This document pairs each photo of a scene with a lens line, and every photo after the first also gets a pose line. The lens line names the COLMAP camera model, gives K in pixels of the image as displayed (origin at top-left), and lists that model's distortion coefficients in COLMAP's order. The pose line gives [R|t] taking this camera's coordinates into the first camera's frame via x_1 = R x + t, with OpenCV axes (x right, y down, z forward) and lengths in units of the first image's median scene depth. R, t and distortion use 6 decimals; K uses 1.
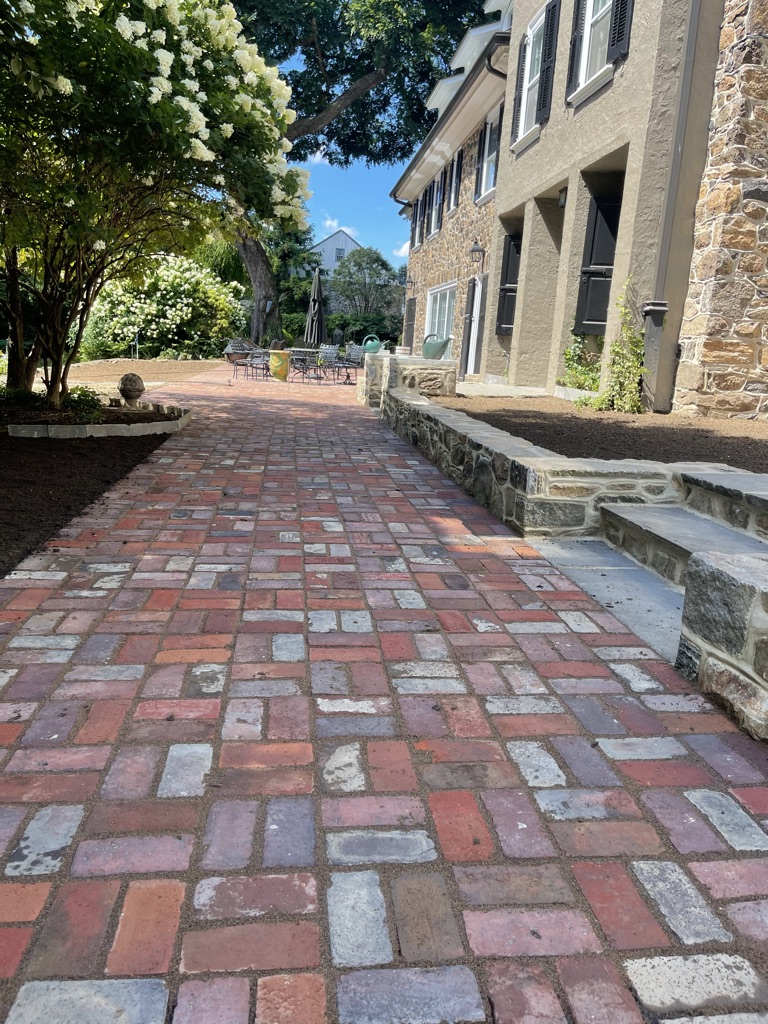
lens RADIAL K [[778.2, 0, 373.8], [0, 778.2, 511.8], [0, 0, 1]] dist [0.029986, -0.004197]
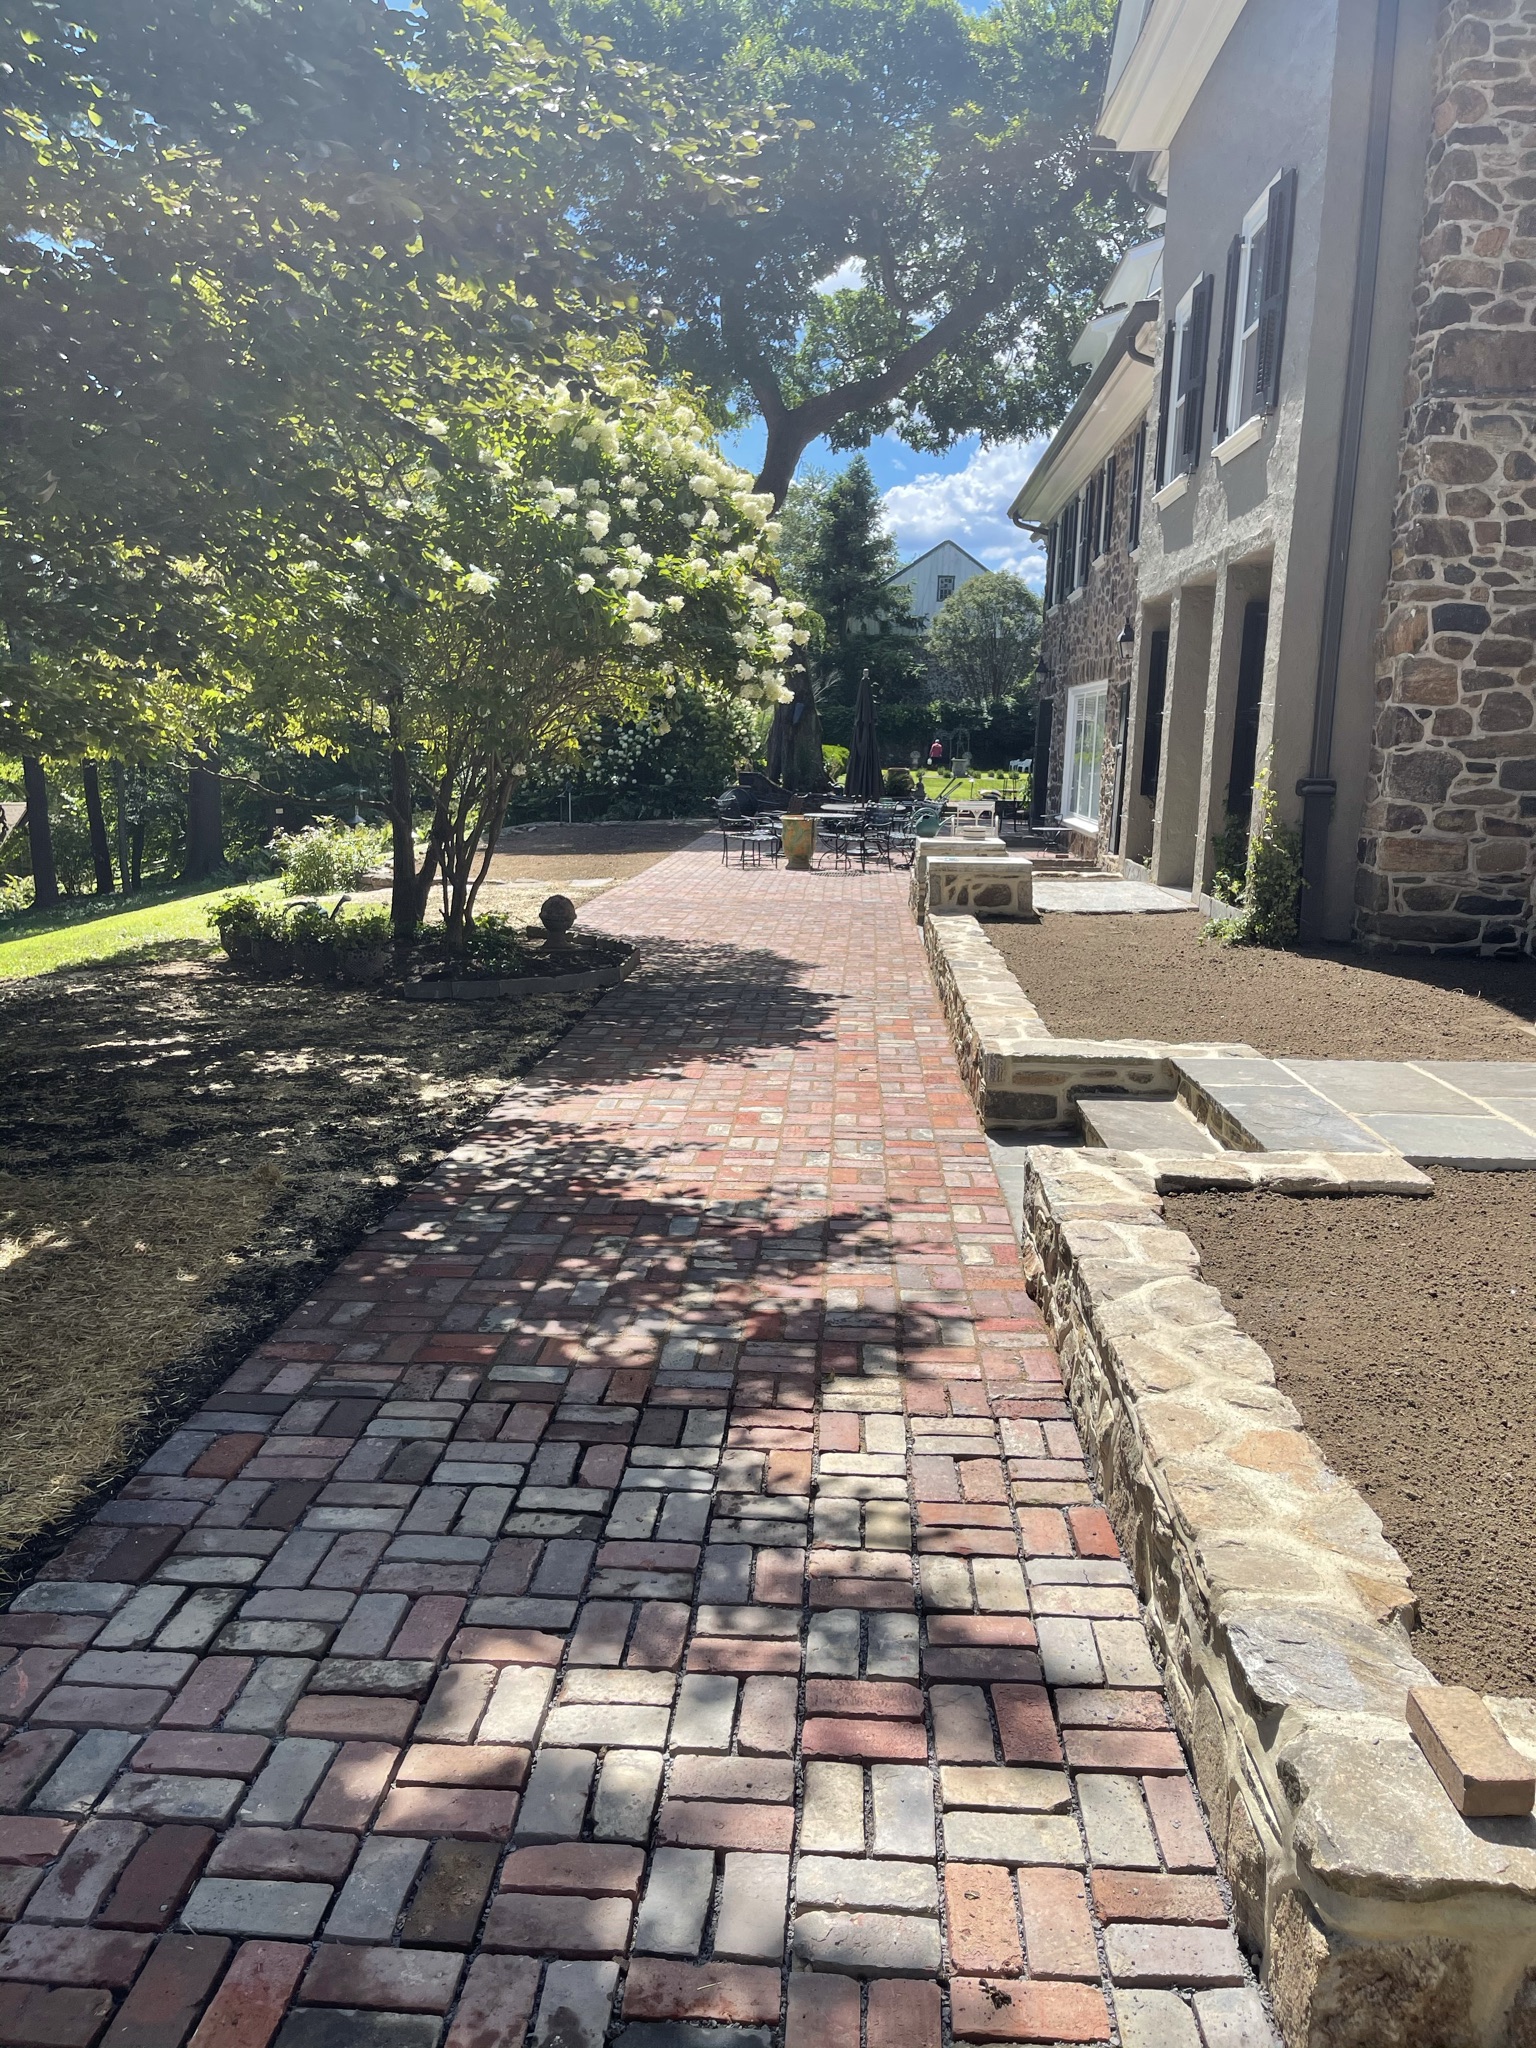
lens RADIAL K [[1542.1, 0, 768.5], [0, 1542.1, 1074.6], [0, 0, 1]] dist [0.004477, -0.004641]
pose [[0.985780, 0.000051, -0.168039, 0.035352], [-0.000237, 0.999999, -0.001084, -0.004343], [0.168039, 0.001109, 0.985780, -0.108580]]
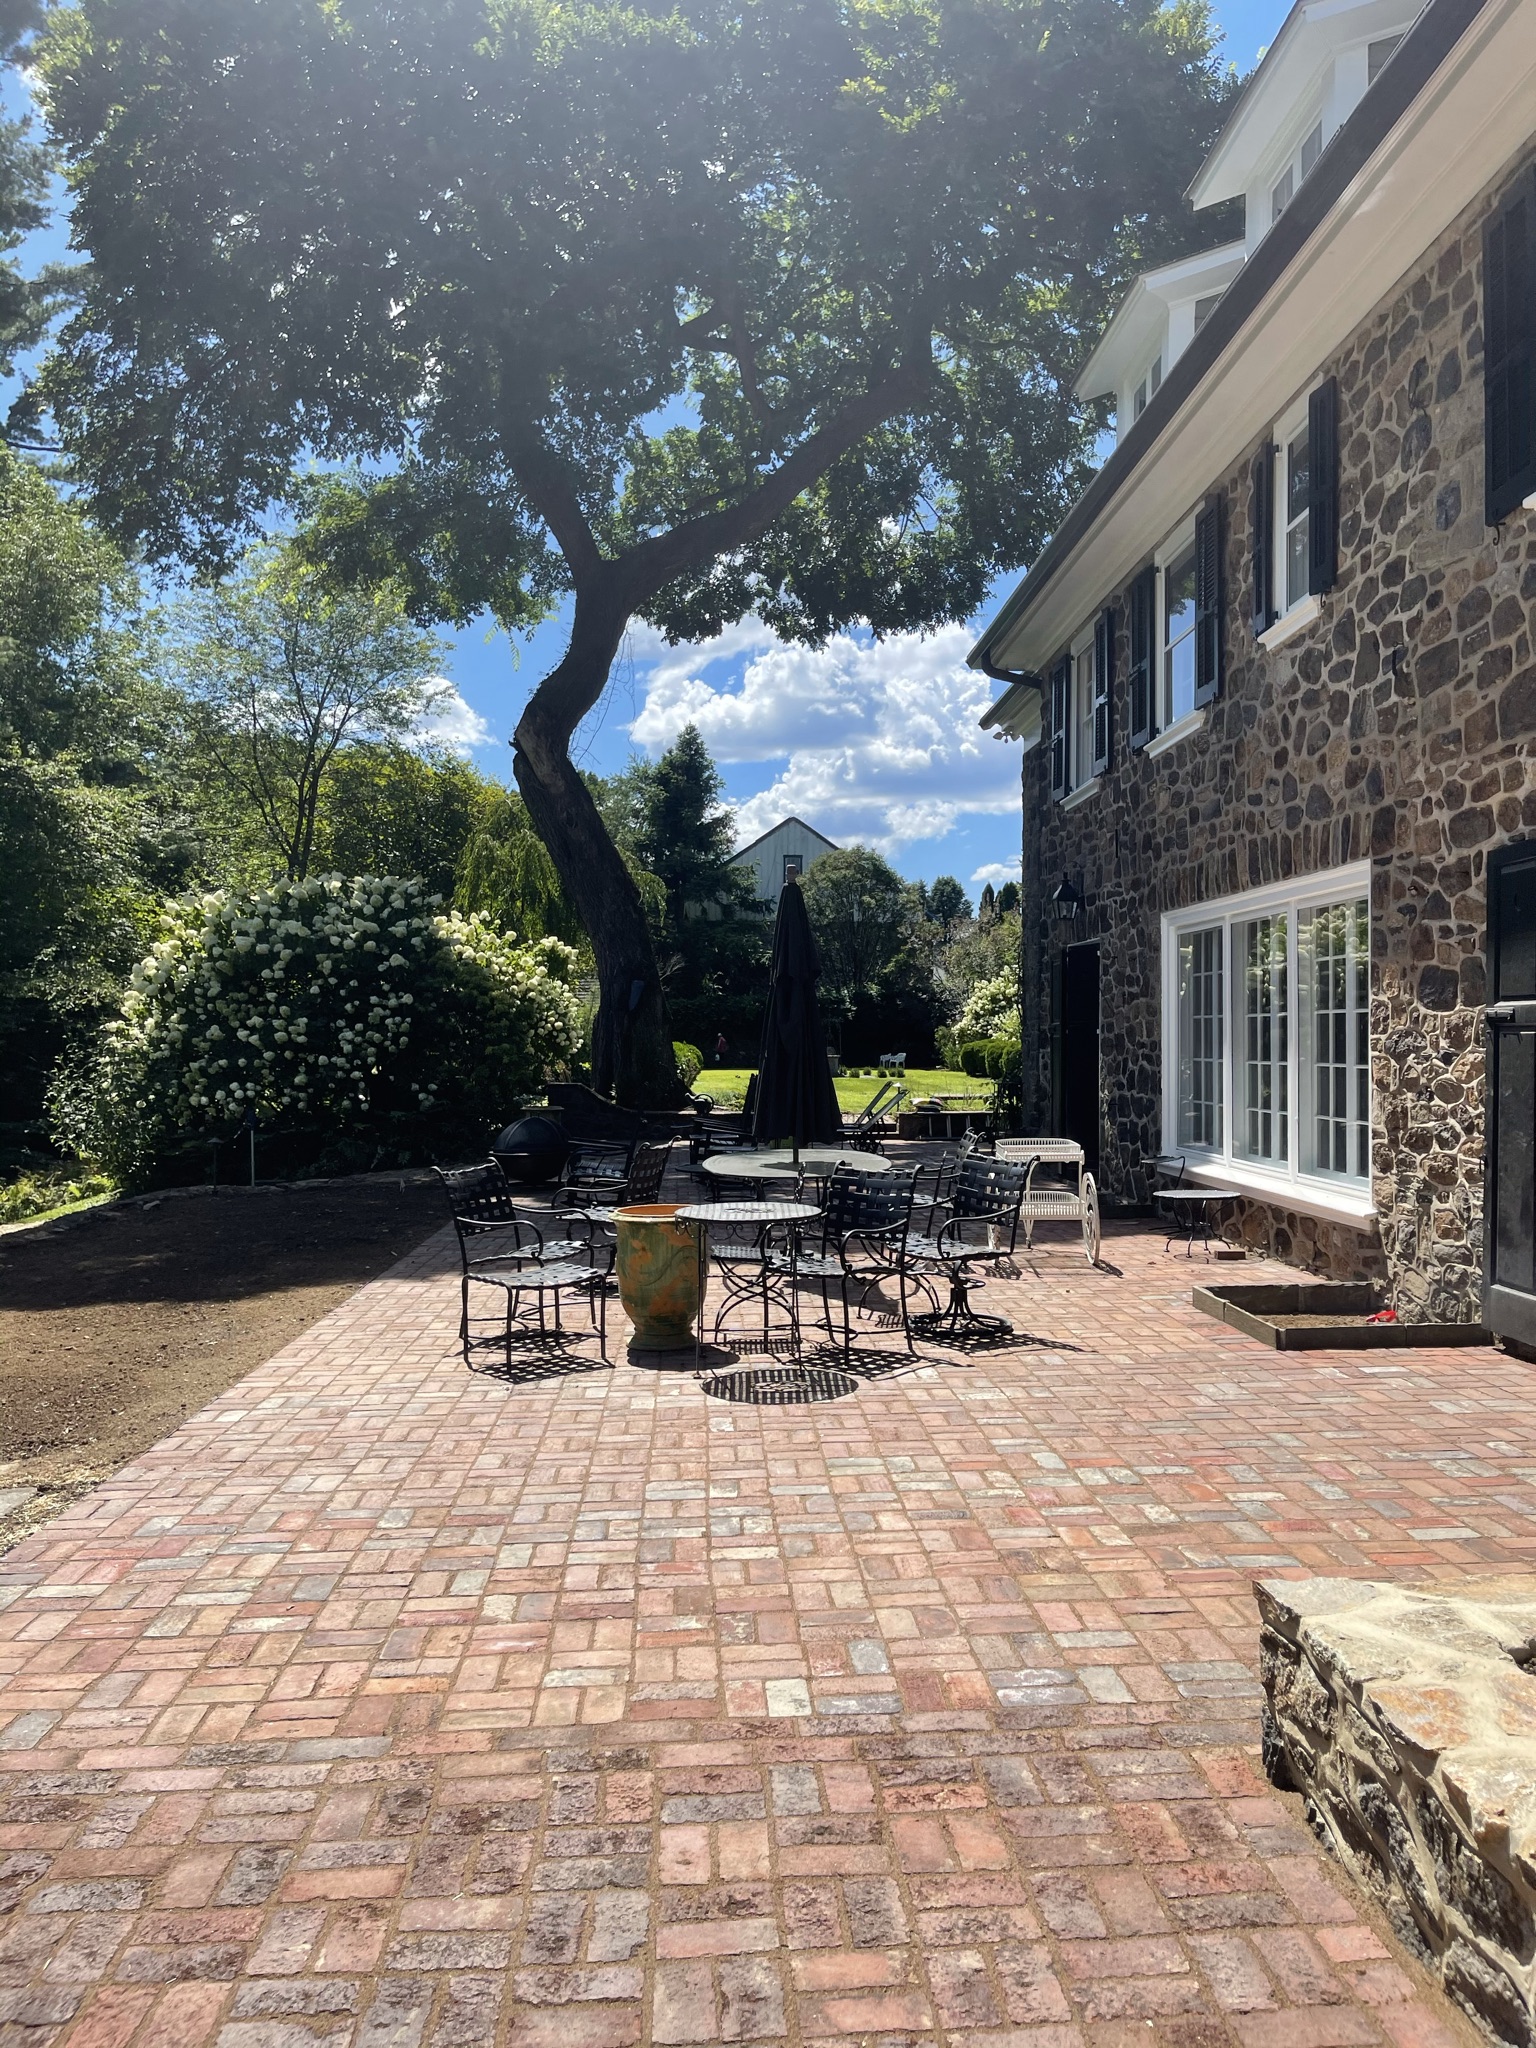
lens RADIAL K [[1542.1, 0, 768.5], [0, 1542.1, 1074.6], [0, 0, 1]] dist [0.004477, -0.004641]
pose [[0.996207, -0.063879, -0.059088, -0.036566], [0.051685, 0.980660, -0.188773, -0.099761], [0.070004, 0.185003, 0.980241, 0.346718]]
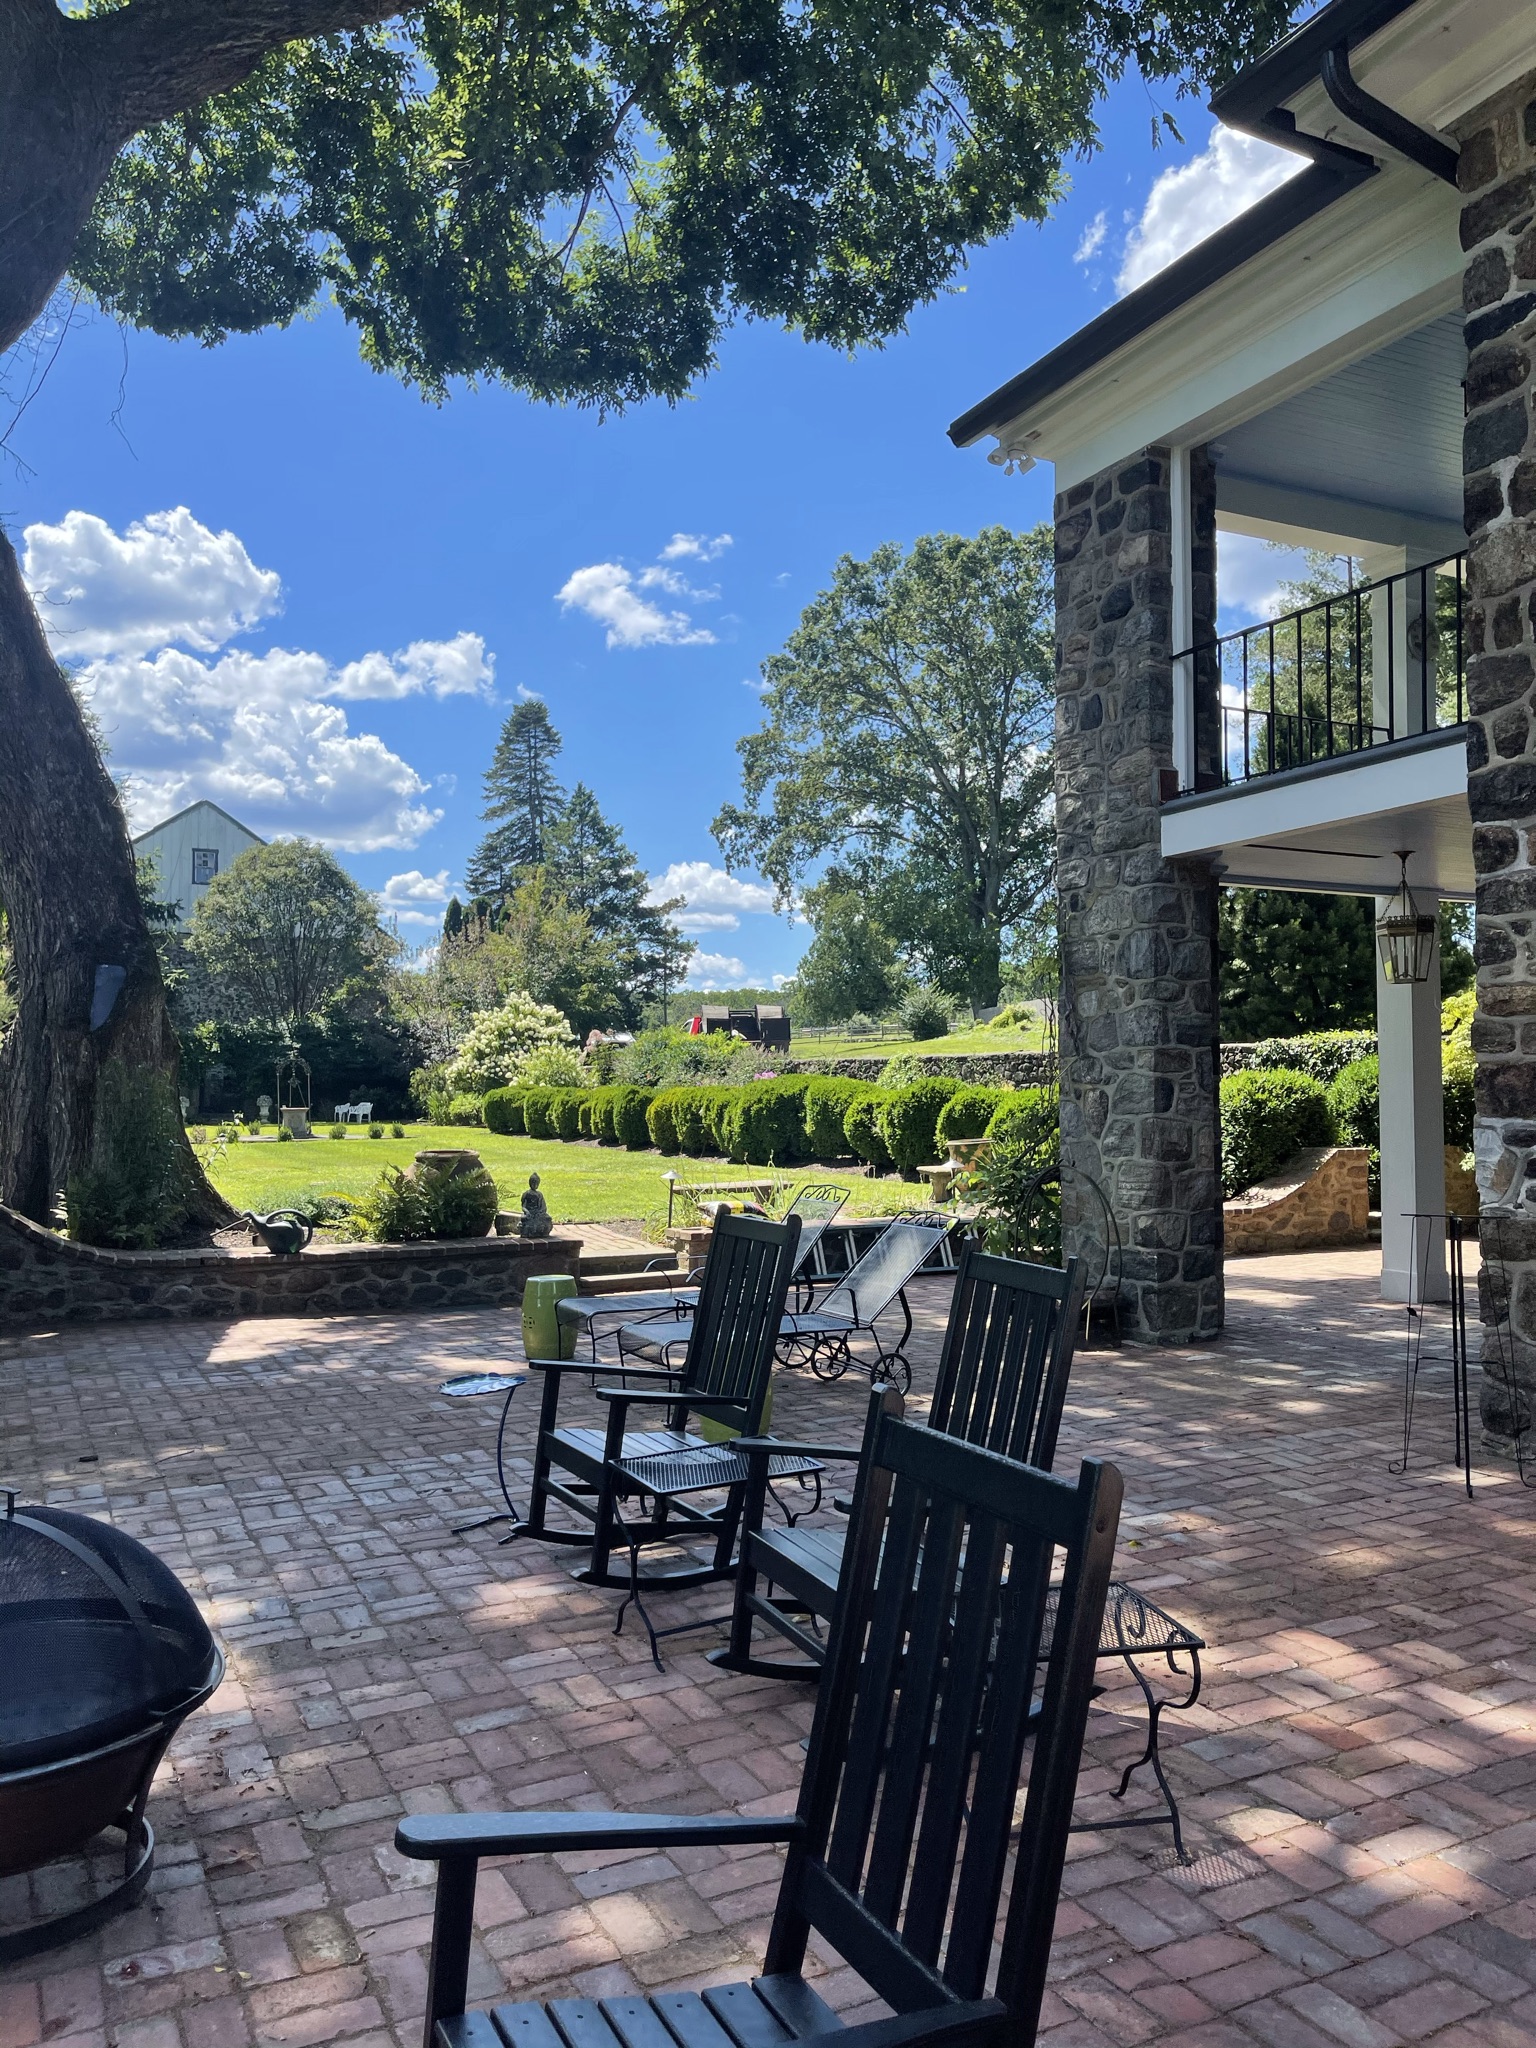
lens RADIAL K [[1542.1, 0, 768.5], [0, 1542.1, 1074.6], [0, 0, 1]] dist [0.004477, -0.004641]
pose [[0.936799, -0.069061, 0.342985, -0.151003], [0.136423, 0.974832, -0.176329, -0.210491], [-0.322176, 0.211976, 0.922642, 0.810138]]
